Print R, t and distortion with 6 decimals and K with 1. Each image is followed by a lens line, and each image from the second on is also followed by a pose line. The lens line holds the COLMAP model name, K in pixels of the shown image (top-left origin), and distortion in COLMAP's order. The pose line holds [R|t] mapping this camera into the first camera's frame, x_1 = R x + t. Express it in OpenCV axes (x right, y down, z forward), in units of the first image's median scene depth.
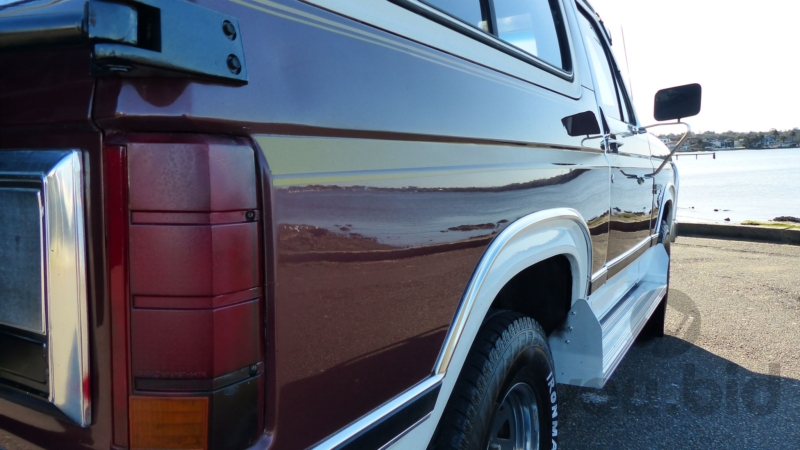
lens RADIAL K [[624.2, 0, 400.3], [0, 624.2, 228.0], [0, 0, 1]] dist [-0.015738, 0.034086]
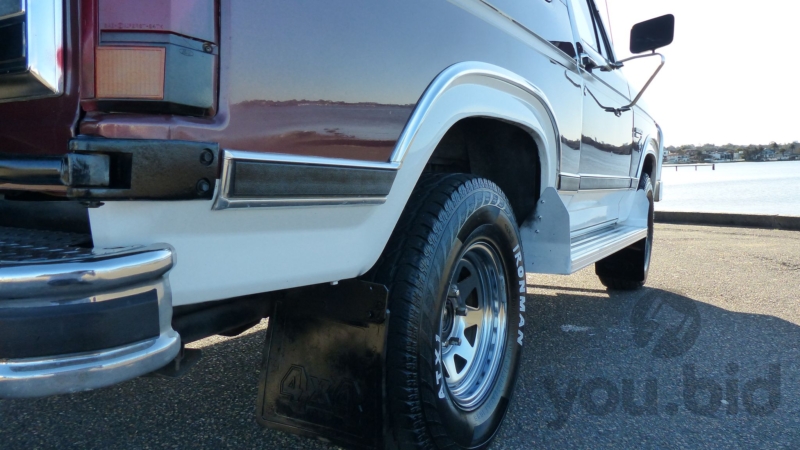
lens RADIAL K [[624.2, 0, 401.4], [0, 624.2, 226.0], [0, 0, 1]] dist [-0.015738, 0.034086]
pose [[0.999973, 0.007228, 0.001623, 0.028008], [-0.007196, 0.999793, -0.019050, 0.138624], [-0.001760, 0.019038, 0.999817, -0.029975]]
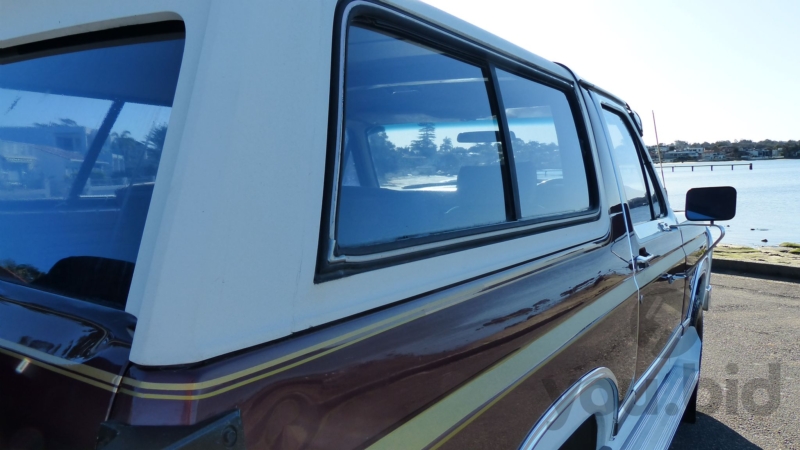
lens RADIAL K [[624.2, 0, 397.6], [0, 624.2, 220.1], [0, 0, 1]] dist [-0.015738, 0.034086]
pose [[0.998680, 0.014401, -0.049297, 0.006655], [-0.015518, 0.999630, -0.022358, -0.145033], [0.048957, 0.023094, 0.998534, 0.008982]]
